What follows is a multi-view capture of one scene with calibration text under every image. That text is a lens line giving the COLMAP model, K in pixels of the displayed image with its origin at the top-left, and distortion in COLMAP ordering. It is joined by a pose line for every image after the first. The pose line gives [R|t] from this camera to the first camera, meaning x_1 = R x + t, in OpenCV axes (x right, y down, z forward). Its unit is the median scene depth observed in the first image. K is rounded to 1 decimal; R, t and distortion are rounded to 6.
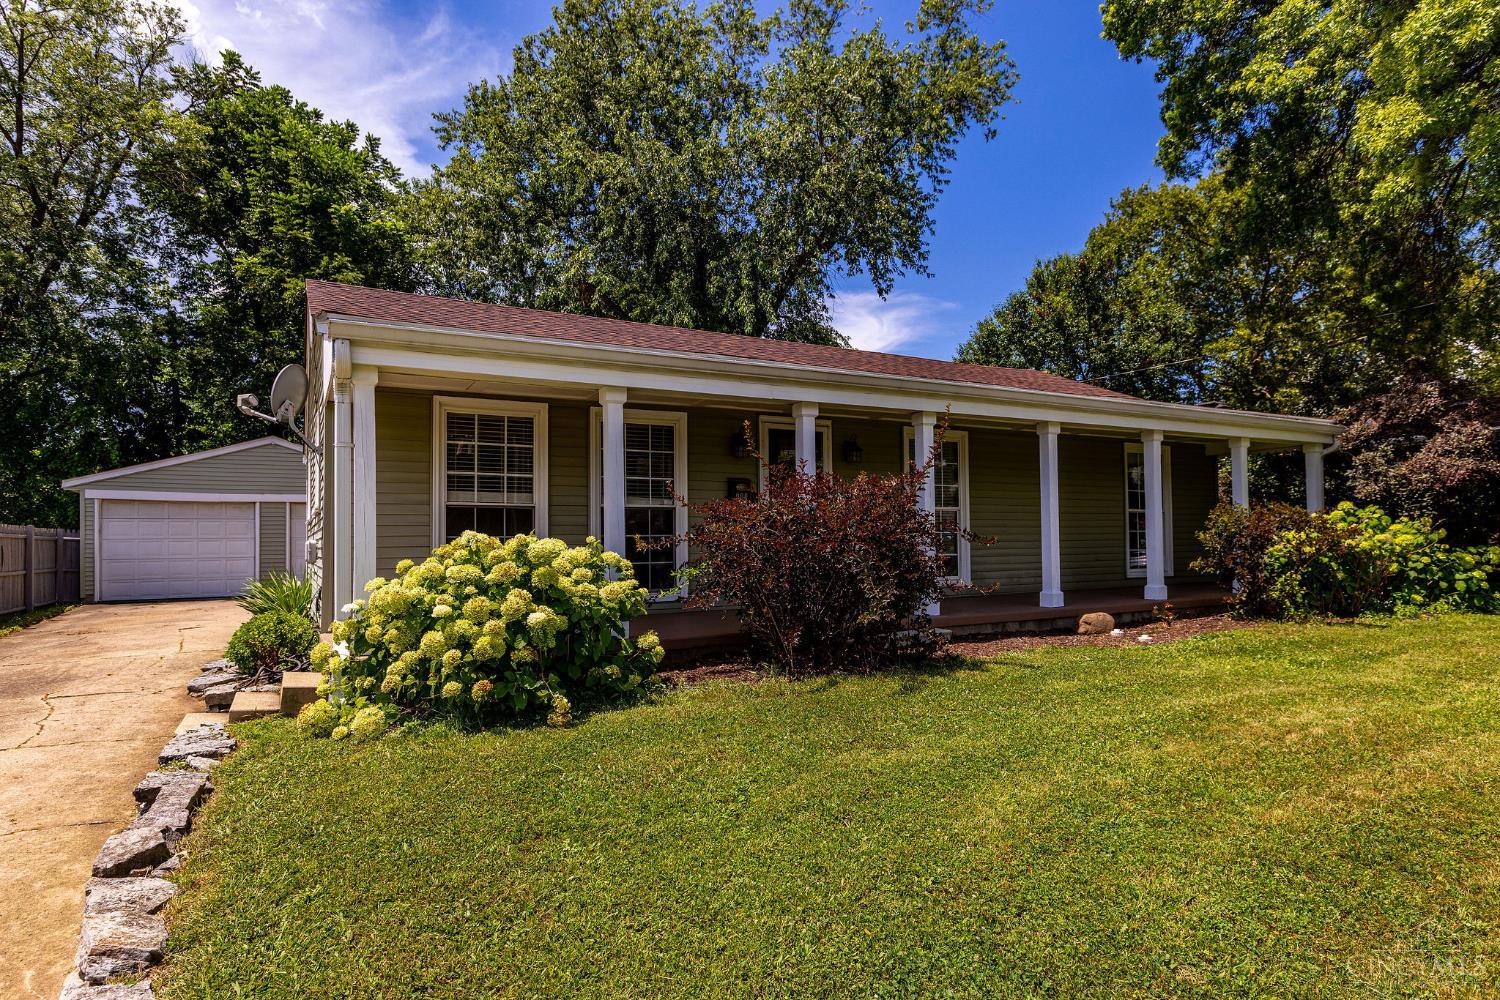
lens RADIAL K [[750.8, 0, 750.5], [0, 750.8, 500.7], [0, 0, 1]] dist [-0.008230, -0.003265]
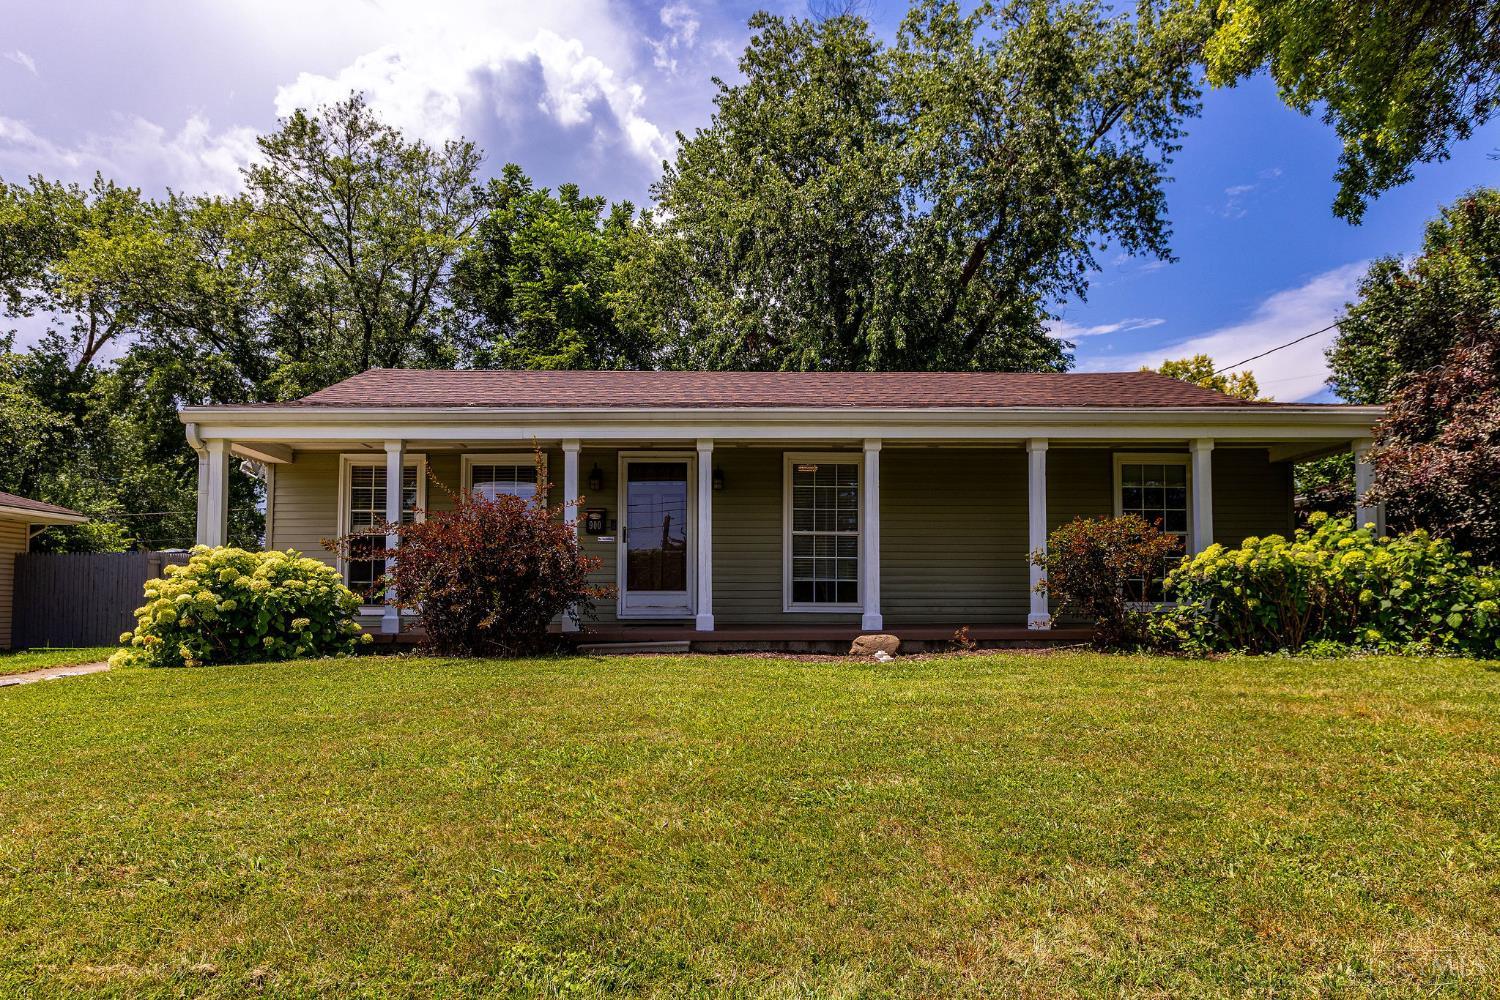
lens RADIAL K [[820.7, 0, 754.5], [0, 820.7, 524.1], [0, 0, 1]] dist [0.005279, 0.000294]
pose [[0.910553, -0.028547, -0.412405, 0.257950], [0.016204, 0.999311, -0.033395, 0.014026], [0.413074, 0.023725, 0.910388, -0.008821]]
